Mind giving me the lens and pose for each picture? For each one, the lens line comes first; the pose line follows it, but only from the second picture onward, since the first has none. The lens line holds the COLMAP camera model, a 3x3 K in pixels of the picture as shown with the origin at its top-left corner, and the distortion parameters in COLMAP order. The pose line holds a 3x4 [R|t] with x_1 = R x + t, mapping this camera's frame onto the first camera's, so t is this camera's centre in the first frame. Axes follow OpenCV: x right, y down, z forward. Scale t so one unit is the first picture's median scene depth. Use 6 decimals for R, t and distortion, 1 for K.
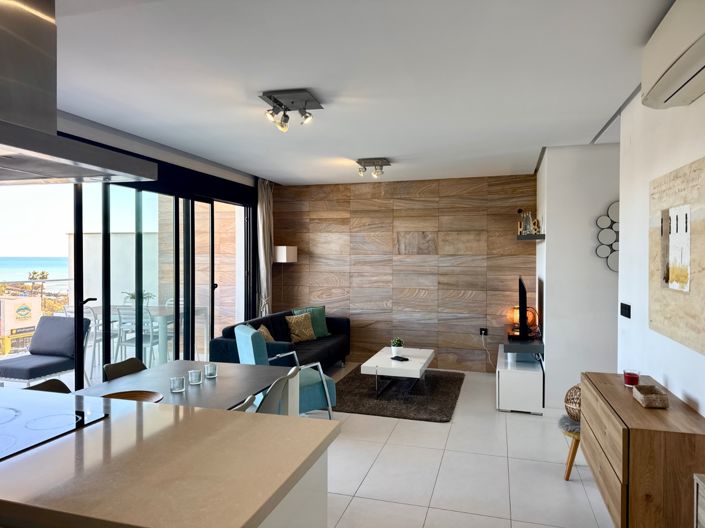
lens RADIAL K [[491.3, 0, 345.5], [0, 491.3, 263.9], [0, 0, 1]] dist [0.065841, -0.025460]
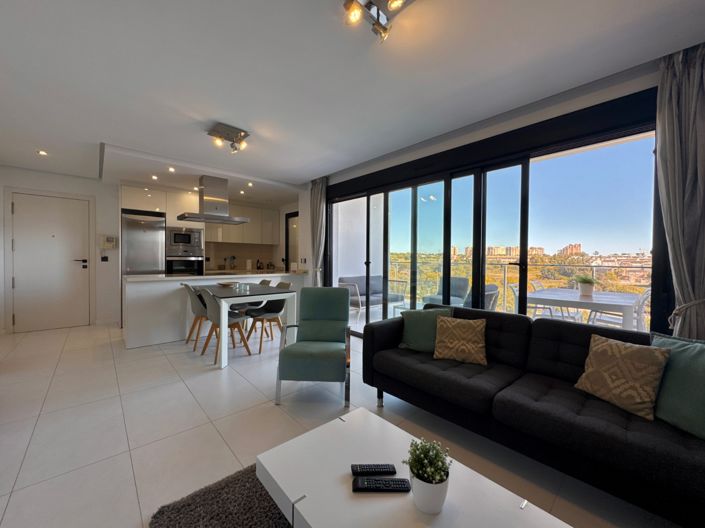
lens RADIAL K [[280.5, 0, 351.2], [0, 280.5, 264.2], [0, 0, 1]] dist [-0.004341, 0.000144]
pose [[-0.505980, 0.008670, -0.862502, 0.245300], [-0.025181, 0.999375, 0.024818, 0.034429], [0.862178, 0.034276, -0.505445, 0.922644]]
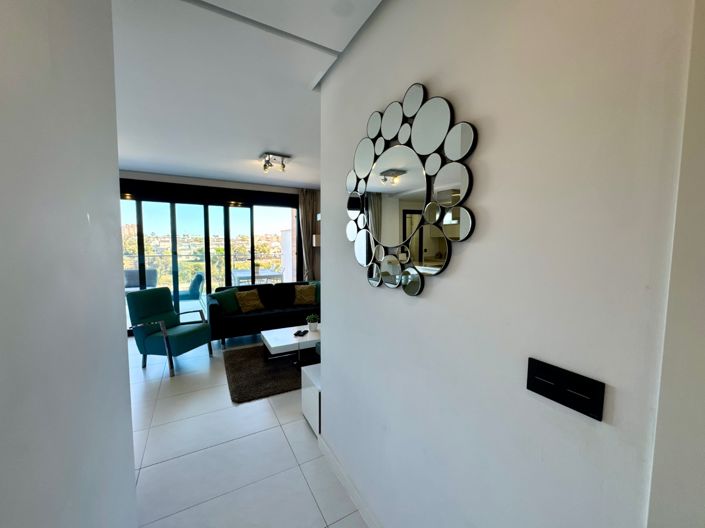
lens RADIAL K [[280.5, 0, 351.1], [0, 280.5, 264.0], [0, 0, 1]] dist [-0.004341, 0.000144]
pose [[0.720251, 0.055185, -0.691516, 0.535269], [-0.017592, 0.997963, 0.061317, -0.004584], [0.693491, -0.031998, 0.719754, 0.536885]]
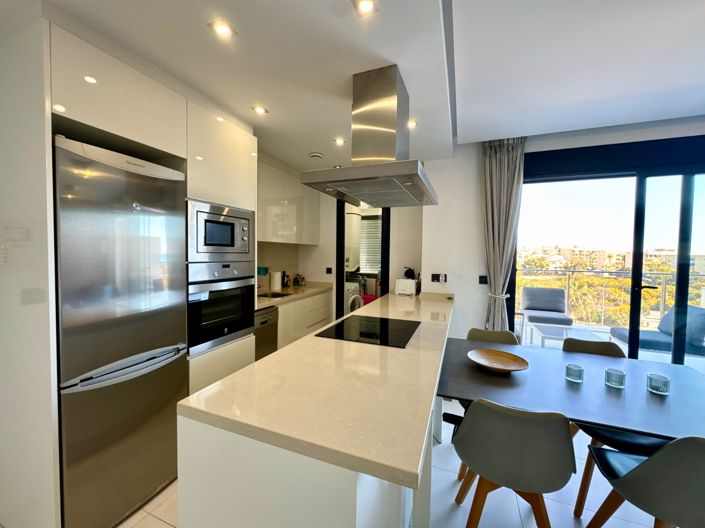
lens RADIAL K [[280.5, 0, 358.2], [0, 280.5, 258.4], [0, 0, 1]] dist [-0.004341, 0.000144]
pose [[-0.072660, 0.014176, -0.997256, 0.091807], [-0.029053, 0.999445, 0.016324, 0.010170], [0.996934, 0.030159, -0.072208, 0.261578]]
